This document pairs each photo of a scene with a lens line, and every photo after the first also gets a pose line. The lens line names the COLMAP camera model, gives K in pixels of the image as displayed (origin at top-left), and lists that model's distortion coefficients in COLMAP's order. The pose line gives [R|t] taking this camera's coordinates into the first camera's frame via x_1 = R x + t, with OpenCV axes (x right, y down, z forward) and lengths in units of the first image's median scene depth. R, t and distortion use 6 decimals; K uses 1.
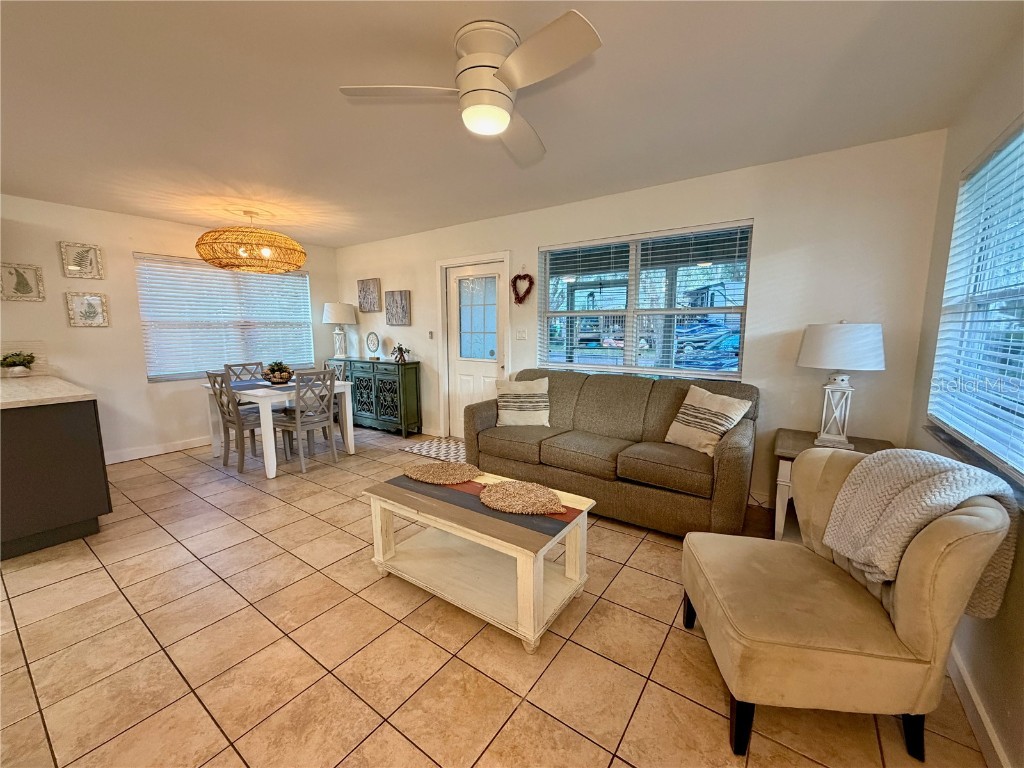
lens RADIAL K [[408.5, 0, 509.7], [0, 408.5, 383.1], [0, 0, 1]] dist [-0.000289, 0.000185]
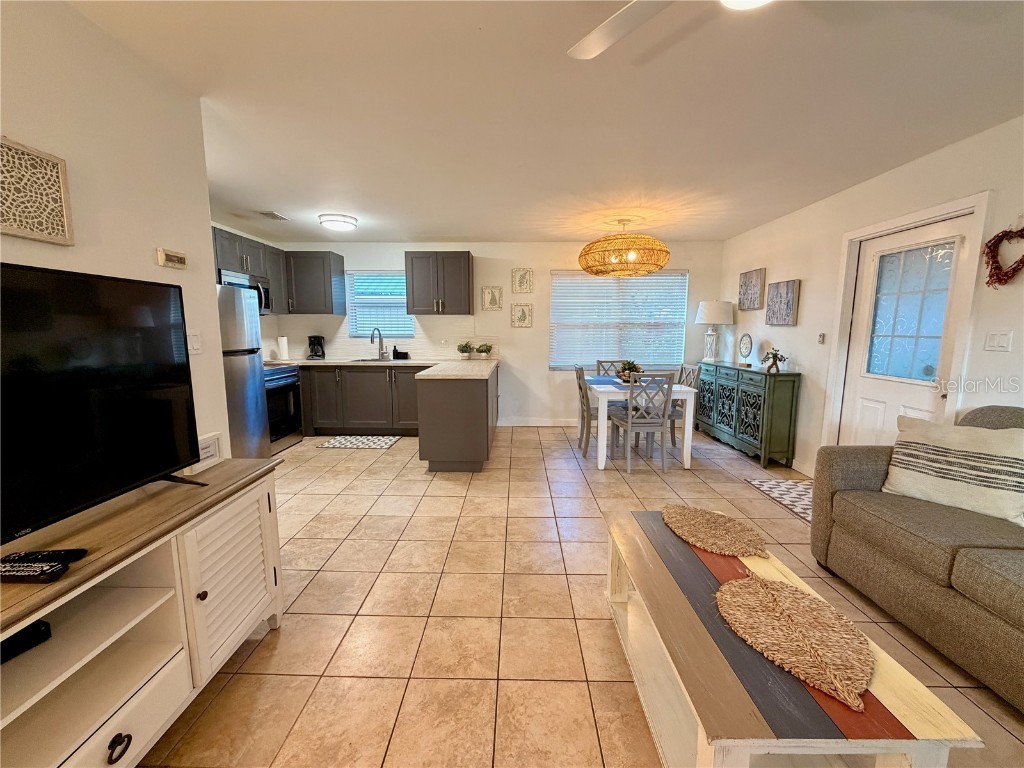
lens RADIAL K [[408.5, 0, 509.9], [0, 408.5, 383.4], [0, 0, 1]] dist [-0.000289, 0.000185]
pose [[0.564201, 0.112539, -0.817931, 0.120839], [-0.113338, 0.991845, 0.058289, -0.023170], [0.817821, 0.059816, 0.572355, 0.170851]]
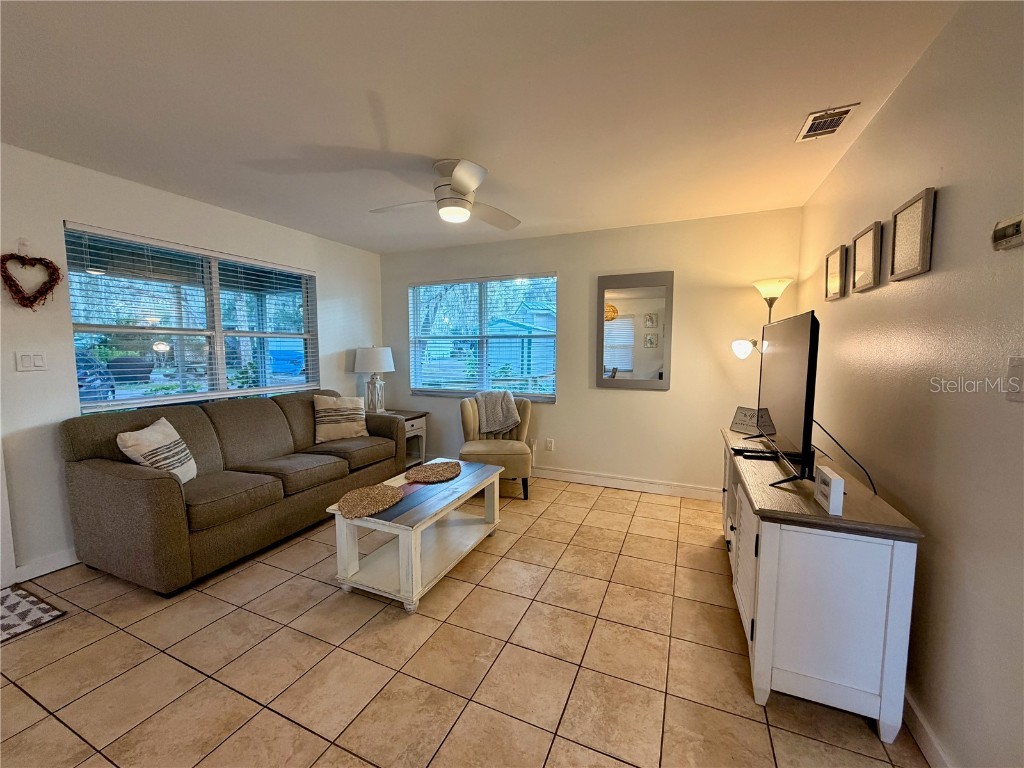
lens RADIAL K [[408.5, 0, 509.7], [0, 408.5, 383.7], [0, 0, 1]] dist [-0.000289, 0.000185]
pose [[-0.196573, -0.082201, 0.977037, -0.690711], [0.131961, 0.985195, 0.109437, -0.067469], [-0.971568, 0.150444, -0.182815, 0.495182]]
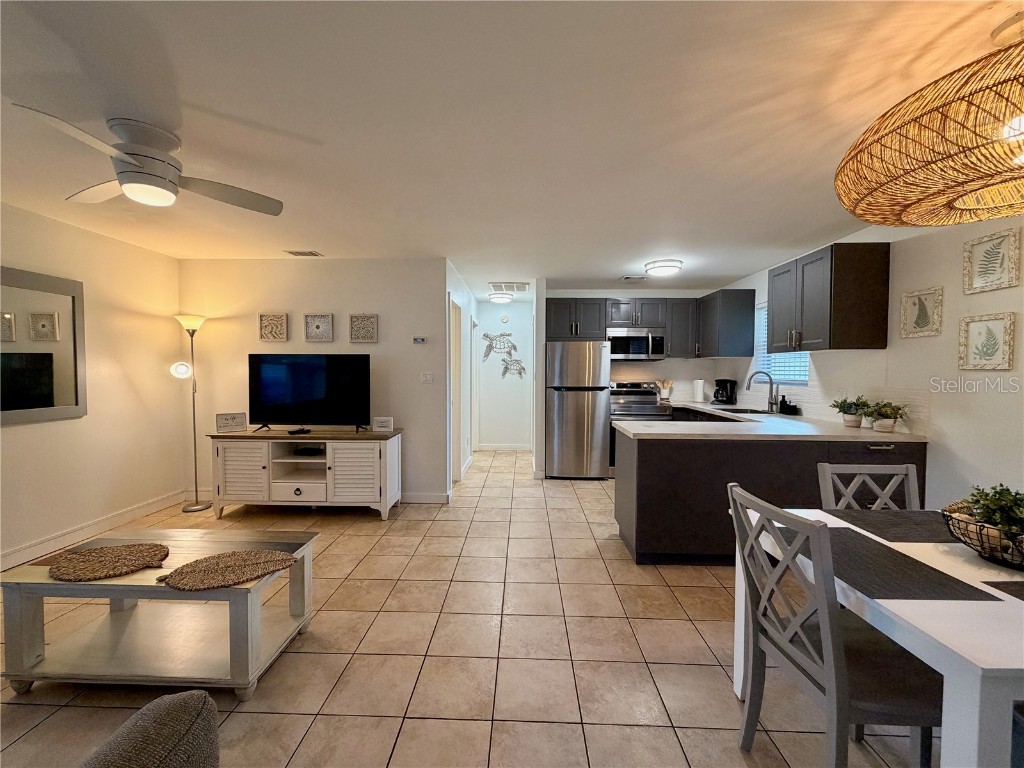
lens RADIAL K [[408.5, 0, 509.4], [0, 408.5, 383.4], [0, 0, 1]] dist [-0.000289, 0.000185]
pose [[-0.834458, 0.017416, -0.550796, -0.109912], [-0.075756, 0.986386, 0.145959, -0.151958], [0.545839, 0.163523, -0.821778, 1.099241]]
